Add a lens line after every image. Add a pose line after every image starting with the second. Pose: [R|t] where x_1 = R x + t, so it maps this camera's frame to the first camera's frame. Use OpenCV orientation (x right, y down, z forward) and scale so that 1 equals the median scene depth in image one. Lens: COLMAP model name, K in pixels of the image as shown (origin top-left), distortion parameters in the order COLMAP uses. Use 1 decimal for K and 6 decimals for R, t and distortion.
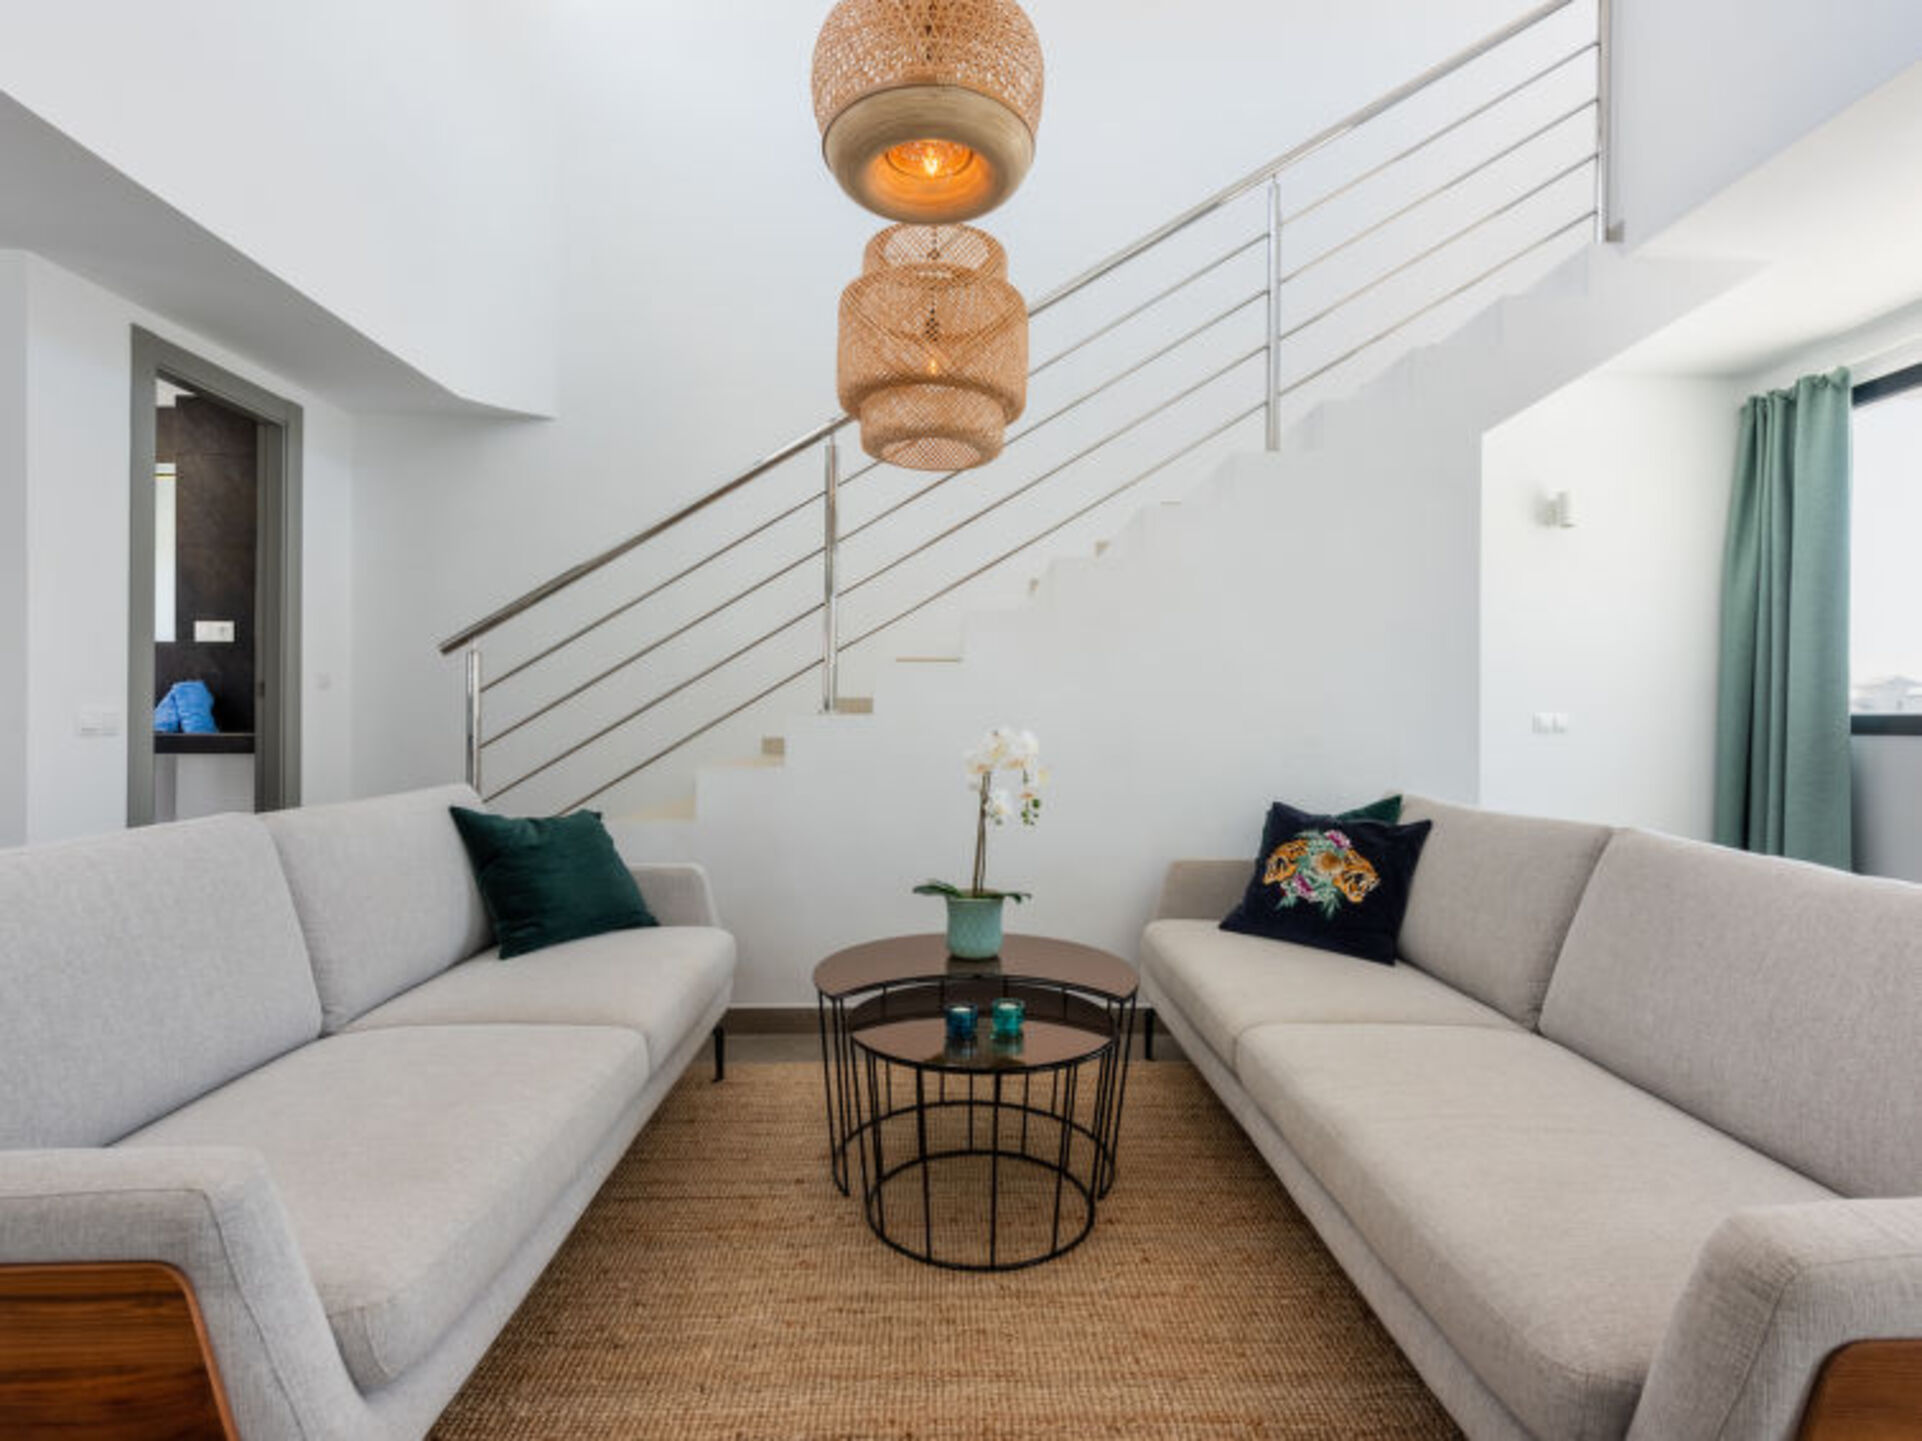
lens RADIAL K [[956.1, 0, 961.0], [0, 956.1, 720.5], [0, 0, 1]] dist [0.006875, 0.000358]
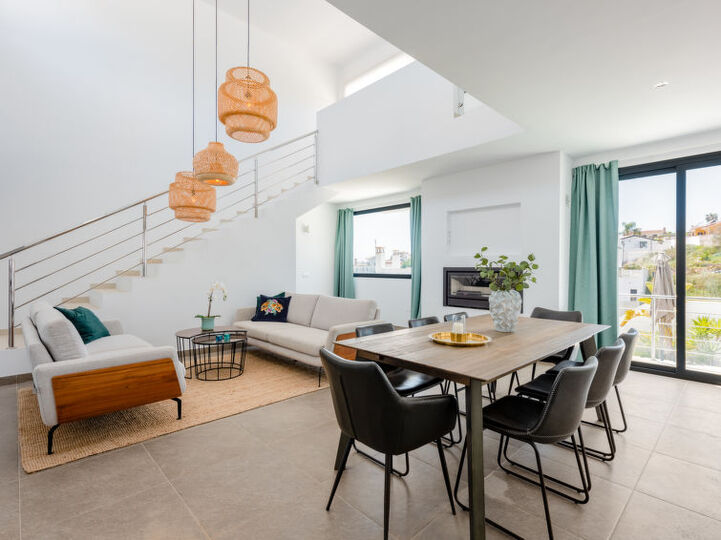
lens RADIAL K [[358.7, 0, 360.5], [0, 358.7, 270.0], [0, 0, 1]] dist [0.006875, 0.000358]
pose [[0.743753, -0.007474, 0.668412, -0.524992], [0.004670, 0.999971, 0.005986, -0.048431], [-0.668438, -0.001330, 0.743767, -0.703815]]
